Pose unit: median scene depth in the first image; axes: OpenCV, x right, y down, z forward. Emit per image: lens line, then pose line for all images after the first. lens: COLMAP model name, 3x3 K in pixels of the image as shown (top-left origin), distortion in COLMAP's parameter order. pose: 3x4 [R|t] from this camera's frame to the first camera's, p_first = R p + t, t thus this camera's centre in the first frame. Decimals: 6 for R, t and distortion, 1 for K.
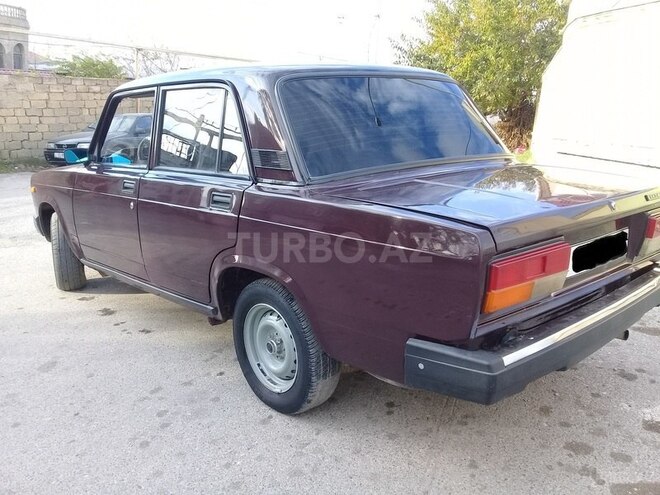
lens RADIAL K [[591.8, 0, 333.0], [0, 591.8, 247.8], [0, 0, 1]] dist [-0.008093, 0.001596]
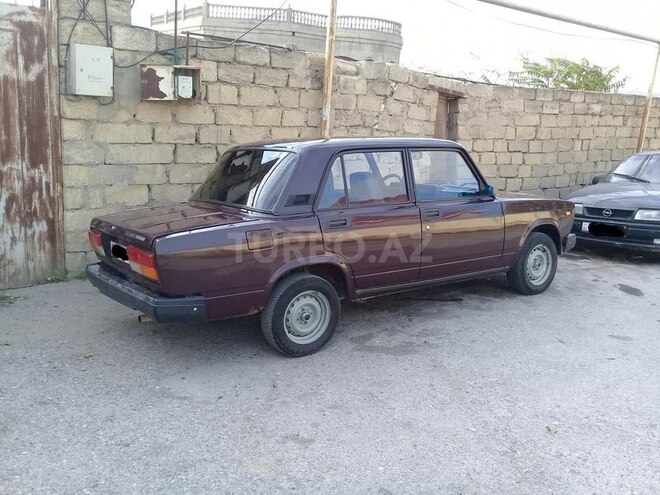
lens RADIAL K [[591.8, 0, 331.5], [0, 591.8, 241.3], [0, 0, 1]] dist [-0.008093, 0.001596]
pose [[0.888086, 0.095281, -0.449694, -0.386270], [-0.117087, 0.992903, -0.020857, -0.093885], [0.444515, 0.071176, 0.892939, 0.365419]]
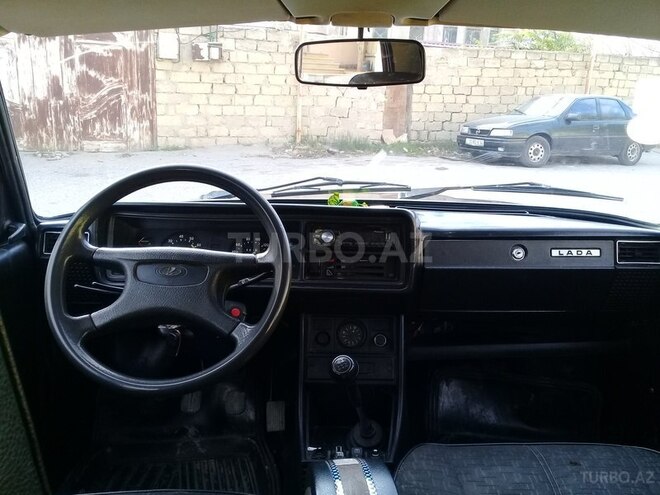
lens RADIAL K [[591.8, 0, 332.5], [0, 591.8, 250.8], [0, 0, 1]] dist [-0.008093, 0.001596]
pose [[0.725890, 0.199381, -0.658278, -0.014696], [-0.175630, 0.979066, 0.102874, -0.049968], [0.665009, 0.040938, 0.745712, 0.215167]]
